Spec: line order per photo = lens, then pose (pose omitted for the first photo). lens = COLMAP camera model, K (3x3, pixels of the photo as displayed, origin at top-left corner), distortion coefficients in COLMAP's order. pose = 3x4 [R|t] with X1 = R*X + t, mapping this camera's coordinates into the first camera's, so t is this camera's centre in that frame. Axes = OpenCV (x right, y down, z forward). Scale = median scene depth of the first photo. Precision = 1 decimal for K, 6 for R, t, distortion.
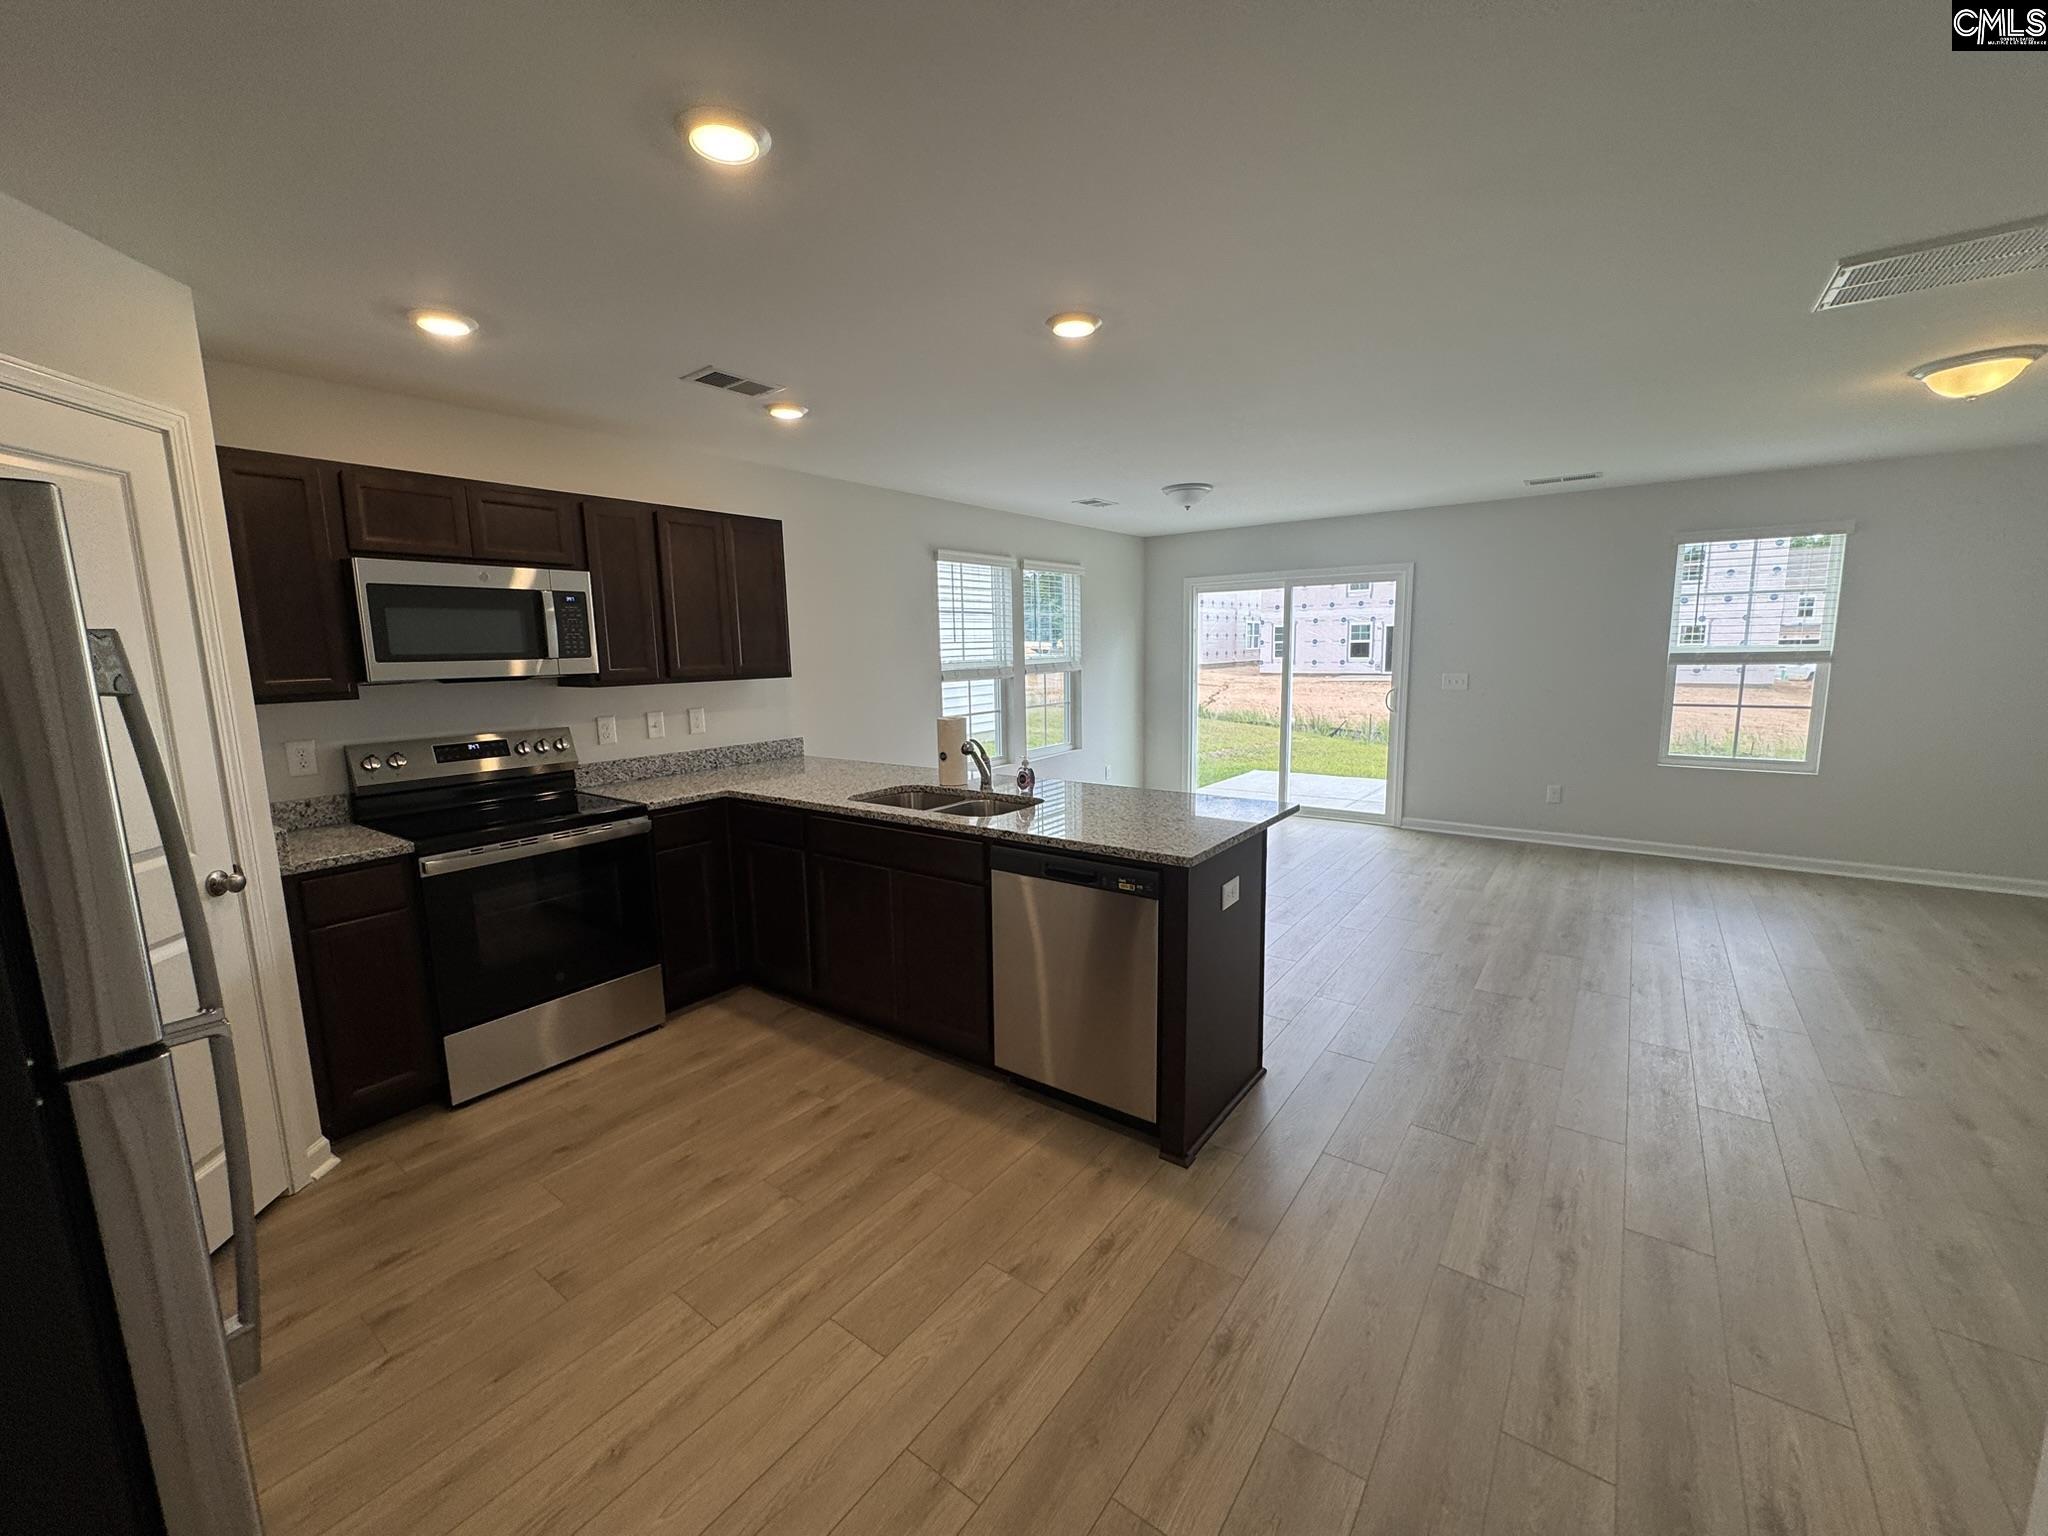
lens RADIAL K [[818.0, 0, 1028.1], [0, 818.0, 767.0], [0, 0, 1]] dist [-0.004019, 0.000110]
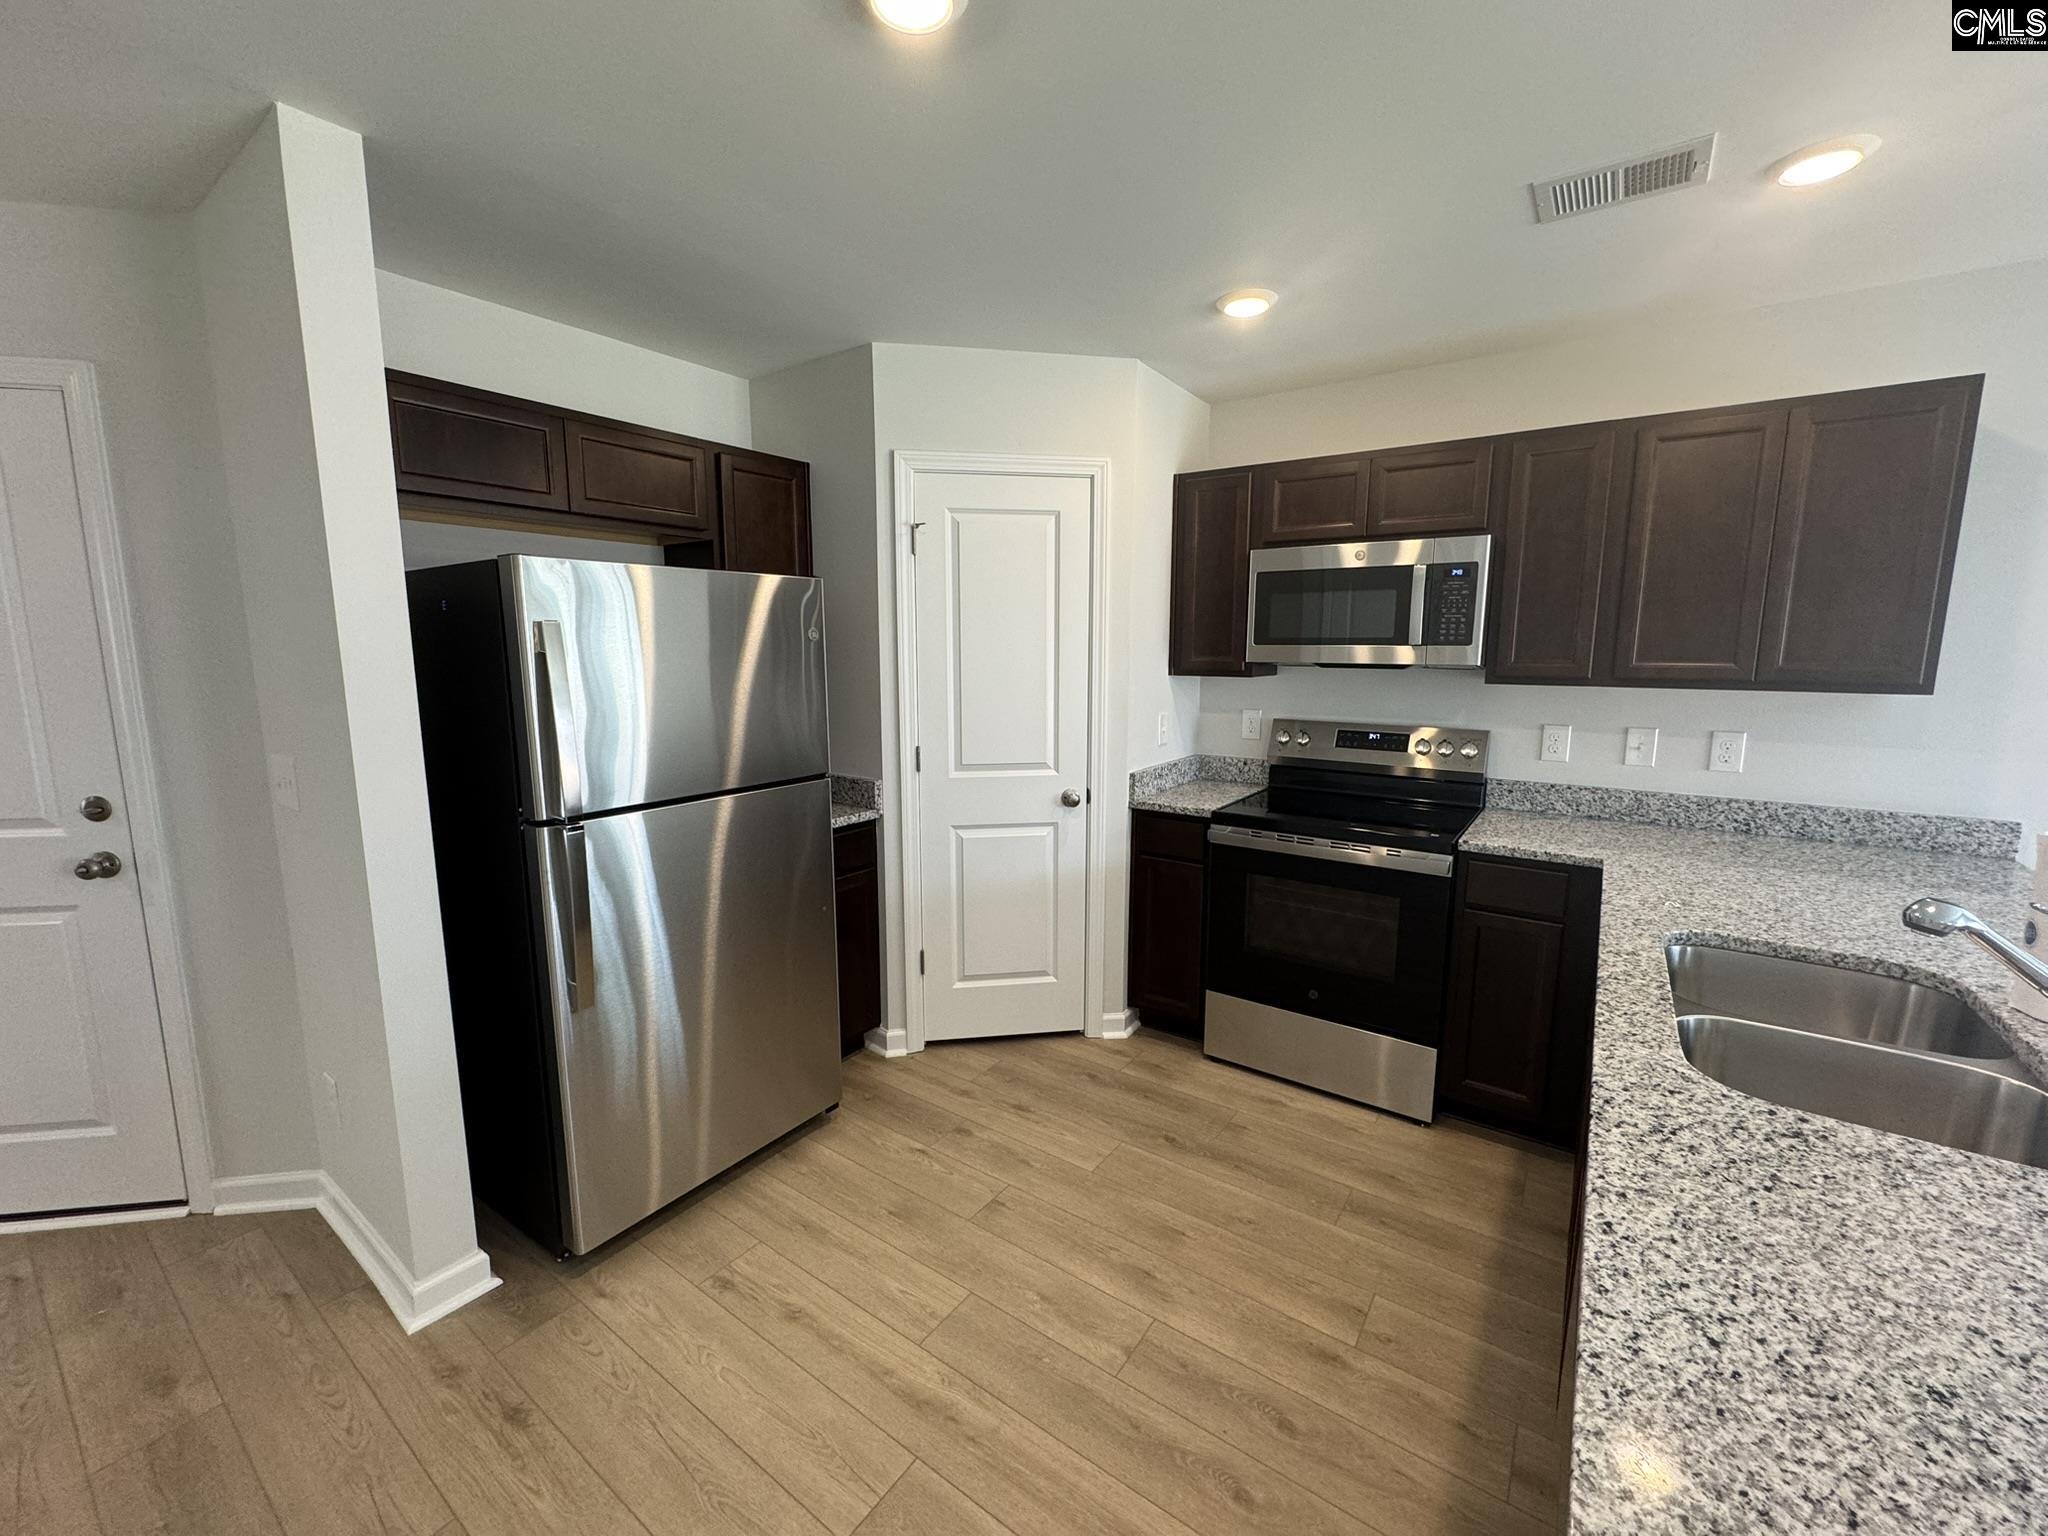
lens RADIAL K [[818.0, 0, 1025.1], [0, 818.0, 766.5], [0, 0, 1]] dist [-0.004019, 0.000110]
pose [[0.013710, 0.165095, -0.986182, 0.300513], [-0.149020, 0.975598, 0.161251, -0.096925], [0.988739, 0.144750, 0.037978, 0.657108]]
